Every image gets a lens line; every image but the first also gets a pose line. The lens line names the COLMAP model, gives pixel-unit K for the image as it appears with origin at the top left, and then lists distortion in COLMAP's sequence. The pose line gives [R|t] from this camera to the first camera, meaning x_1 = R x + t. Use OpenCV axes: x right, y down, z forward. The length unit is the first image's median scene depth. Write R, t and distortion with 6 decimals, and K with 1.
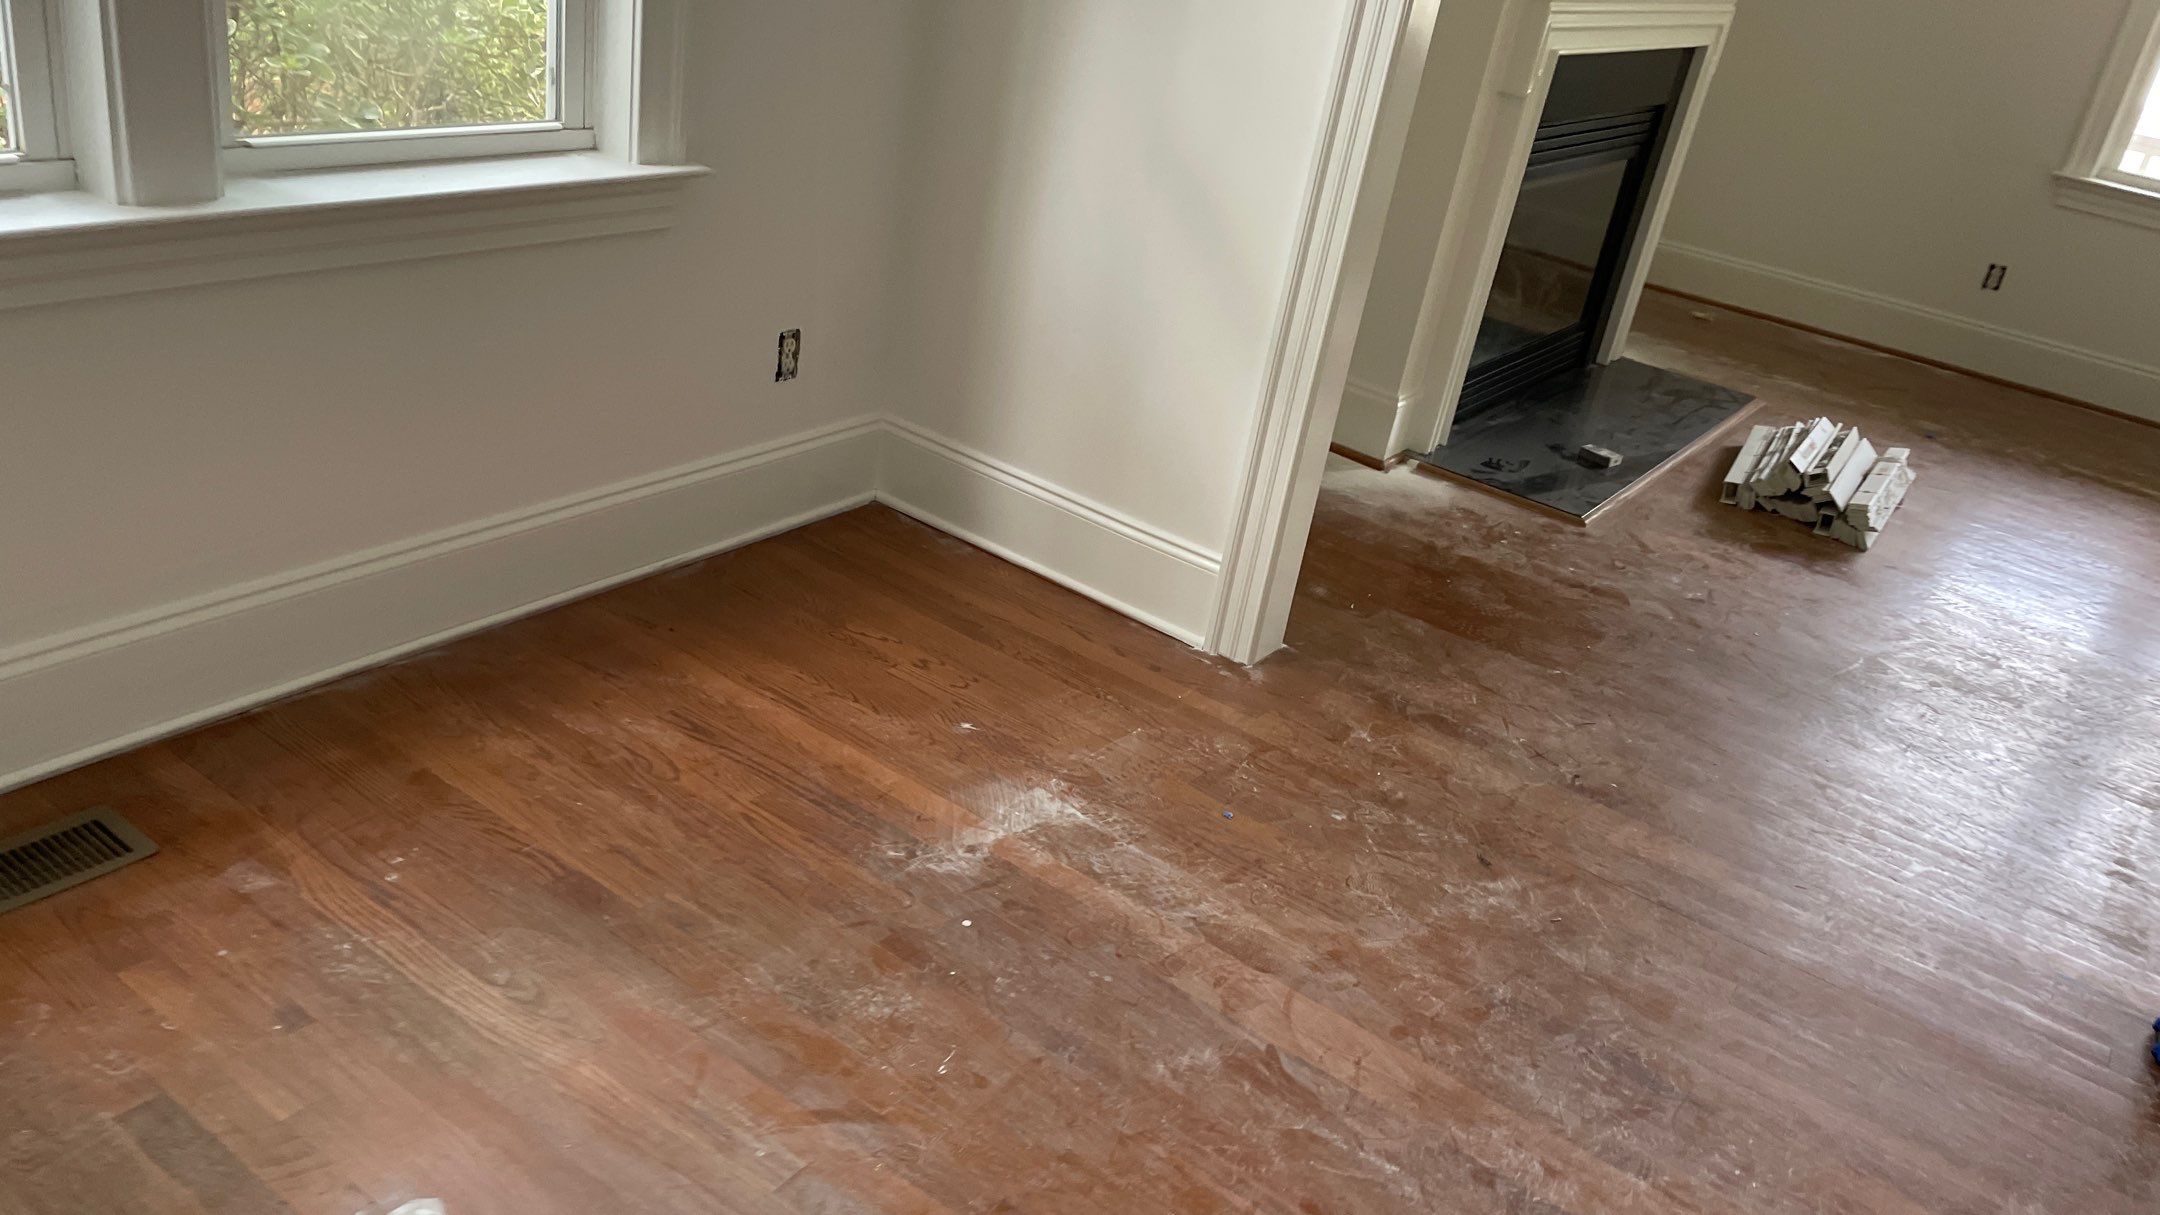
lens RADIAL K [[1637.0, 0, 1084.0], [0, 1637.0, 608.7], [0, 0, 1]] dist [0.077260, -0.089305]
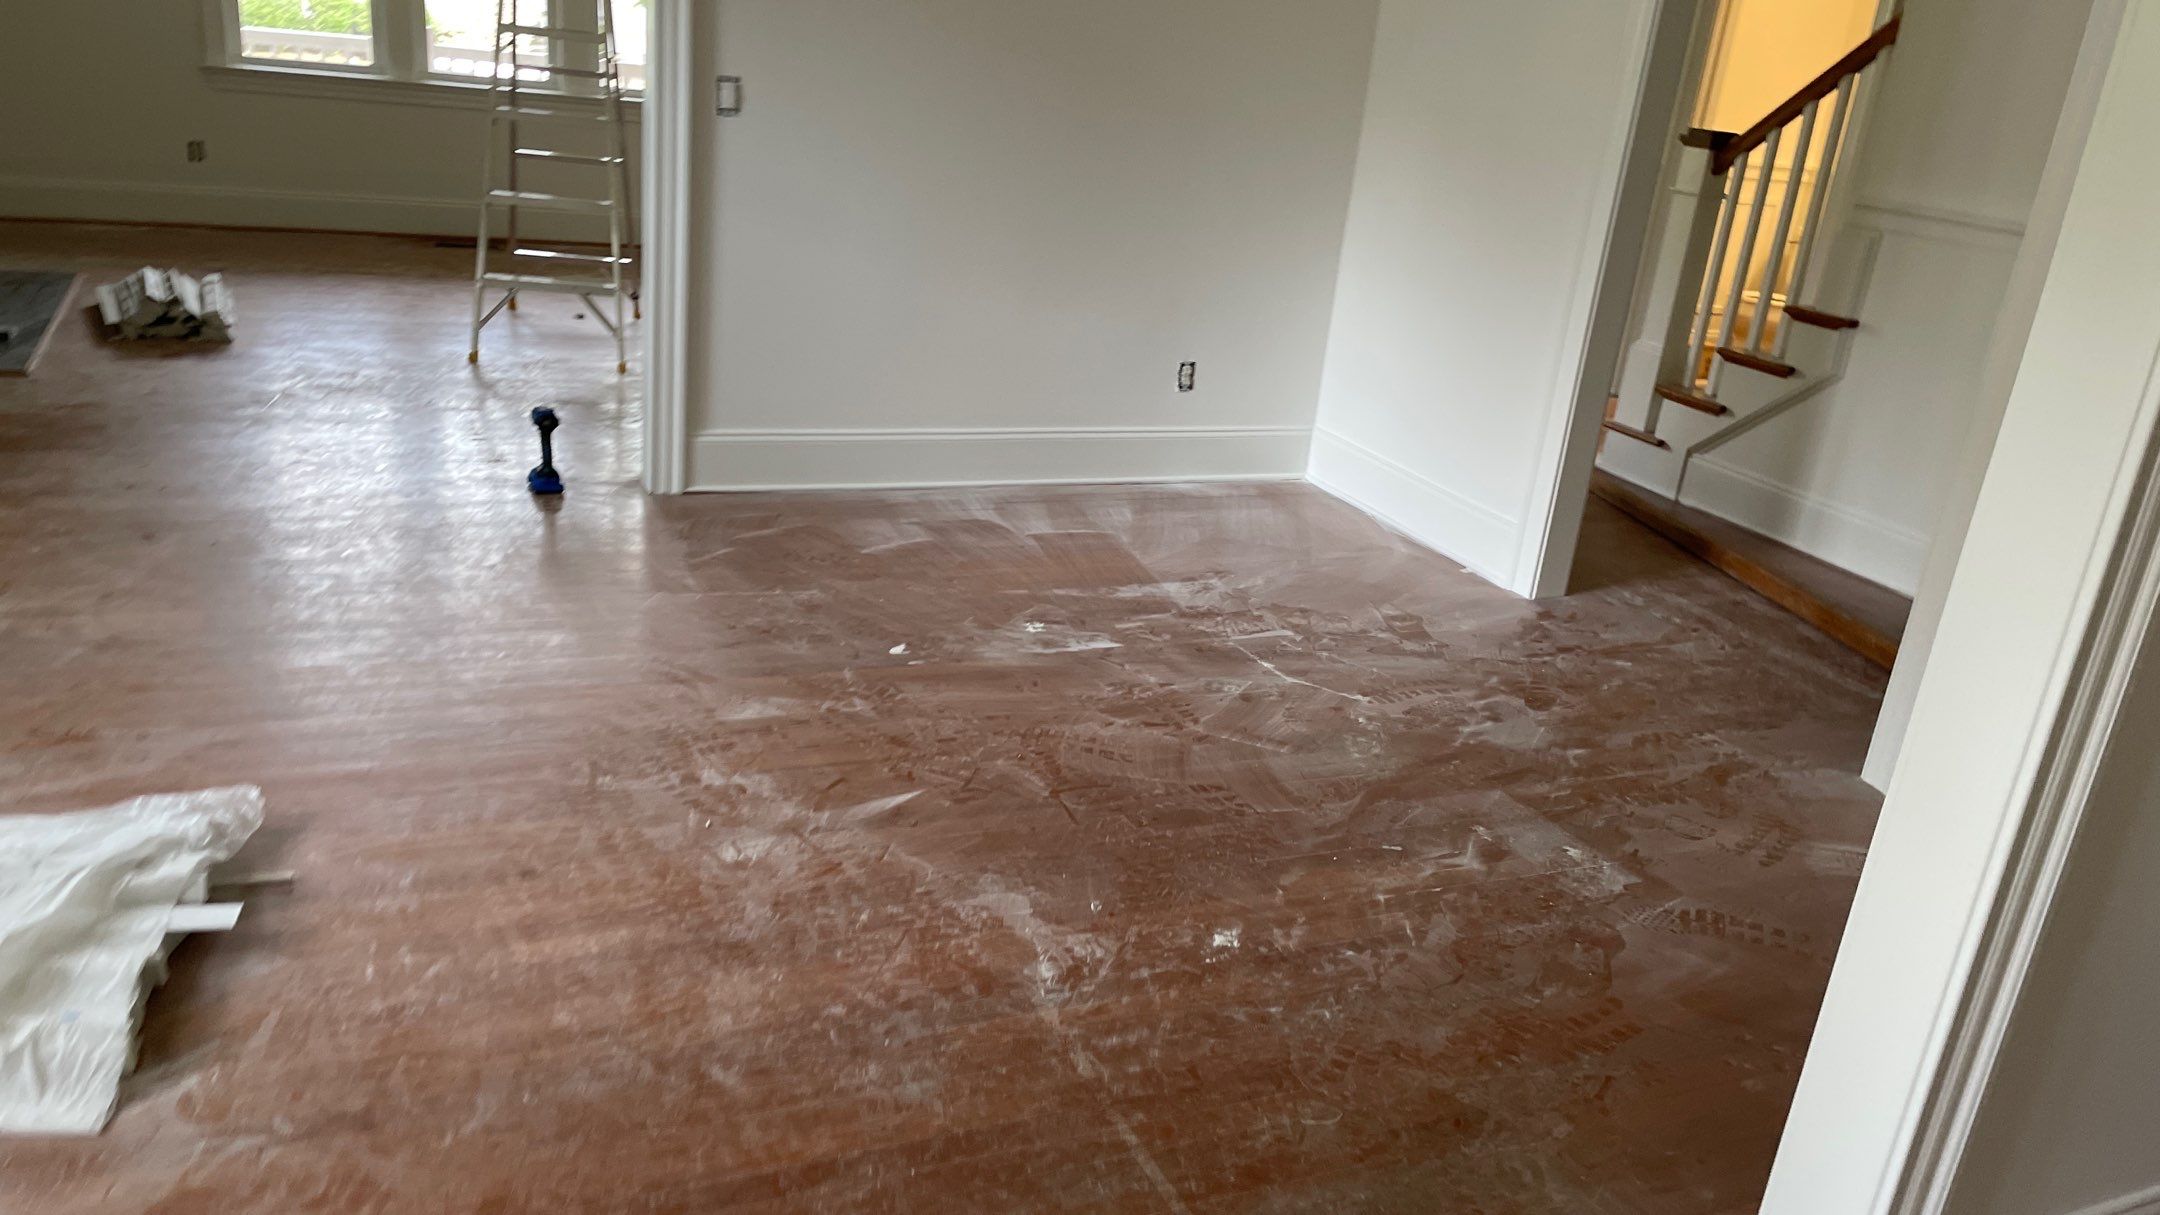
lens RADIAL K [[1637.0, 0, 1089.9], [0, 1637.0, 611.6], [0, 0, 1]] dist [0.077260, -0.089305]
pose [[0.507621, -0.394391, 0.766013, -0.298129], [0.358345, 0.905176, 0.228573, 0.100718], [-0.783524, 0.158469, 0.600815, -0.342839]]
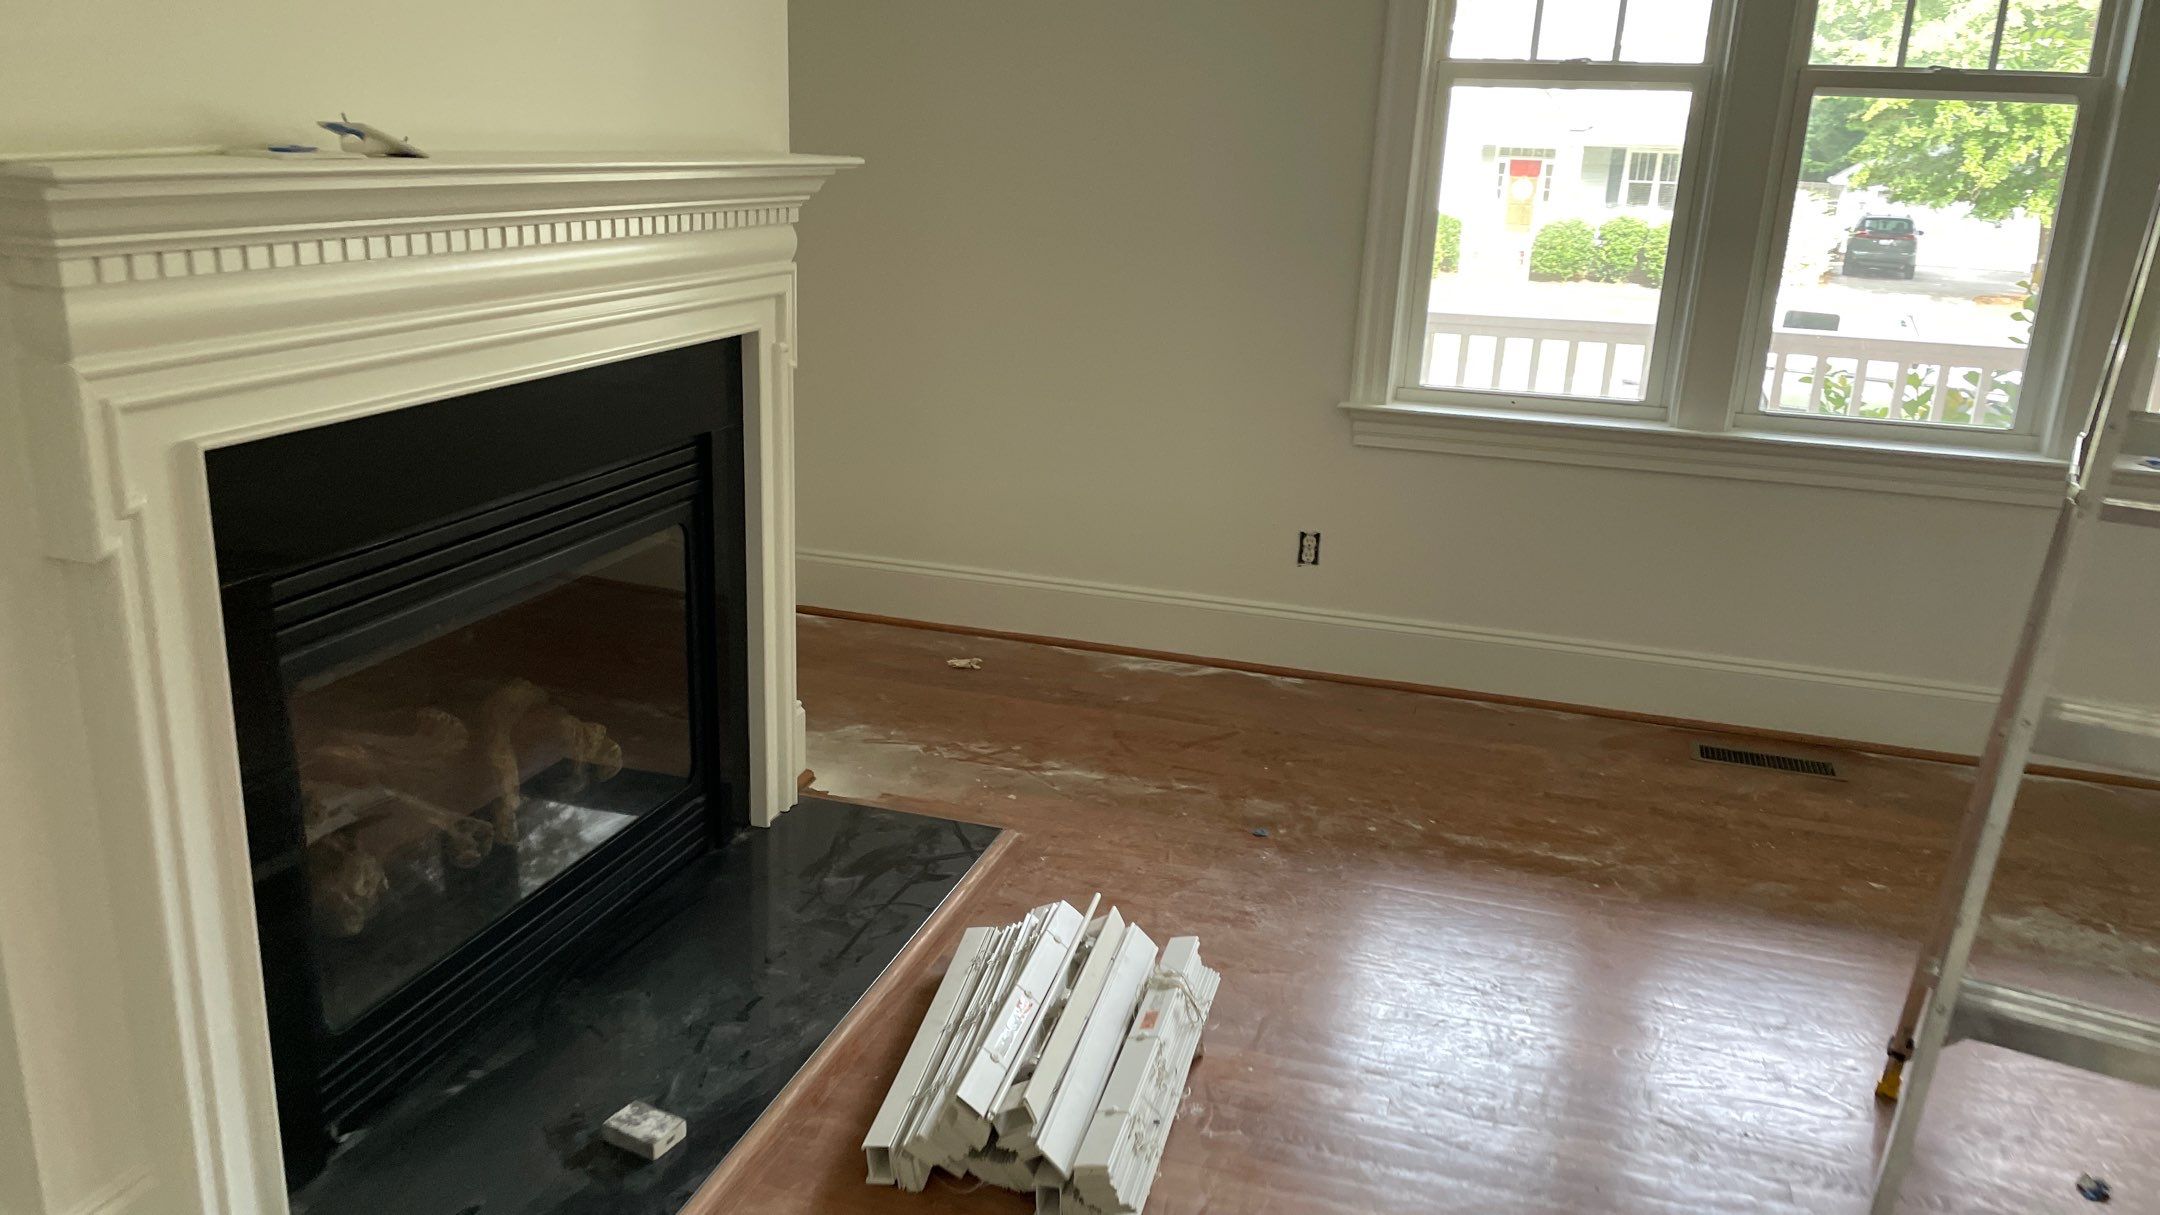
lens RADIAL K [[1560.9, 0, 1069.2], [0, 1560.9, 610.7], [0, 0, 1]] dist [0.012145, 0.000344]
pose [[0.945736, -0.202712, 0.253950, 0.337762], [0.232585, 0.968079, -0.093416, -0.168489], [-0.226907, 0.147412, 0.962696, 0.461784]]
